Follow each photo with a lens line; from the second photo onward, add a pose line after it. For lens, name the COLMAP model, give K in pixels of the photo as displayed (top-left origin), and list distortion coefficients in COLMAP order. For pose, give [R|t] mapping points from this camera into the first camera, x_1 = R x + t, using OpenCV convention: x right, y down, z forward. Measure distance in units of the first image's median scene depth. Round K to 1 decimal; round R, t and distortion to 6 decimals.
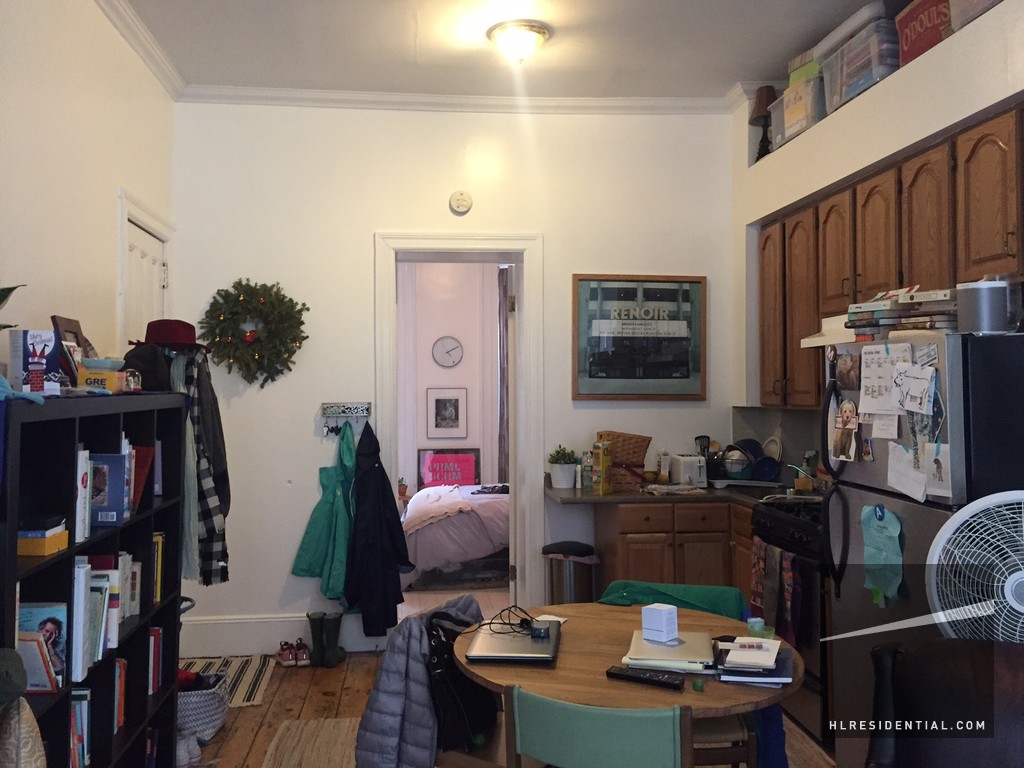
lens RADIAL K [[868.6, 0, 514.6], [0, 868.6, 380.8], [0, 0, 1]] dist [0.066368, -0.117400]
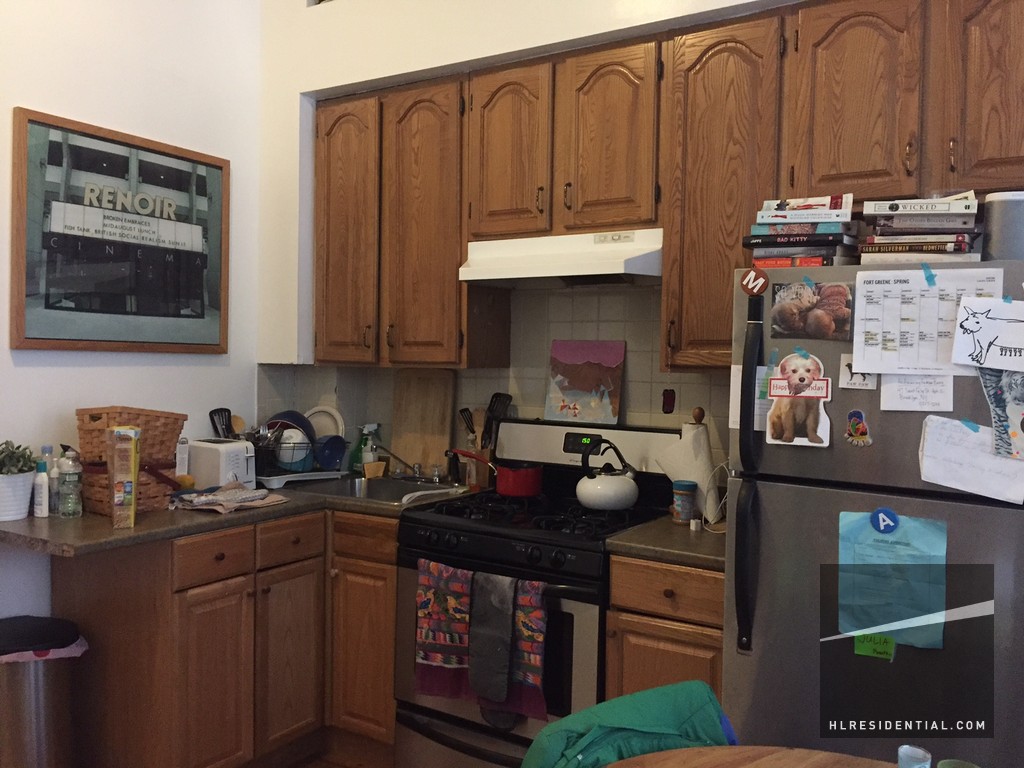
lens RADIAL K [[868.6, 0, 514.6], [0, 868.6, 380.8], [0, 0, 1]] dist [0.066368, -0.117400]
pose [[0.630438, -0.008579, 0.776192, -0.157575], [-0.027285, 0.999076, 0.033203, 0.015858], [-0.775760, -0.042111, 0.629622, 0.446935]]
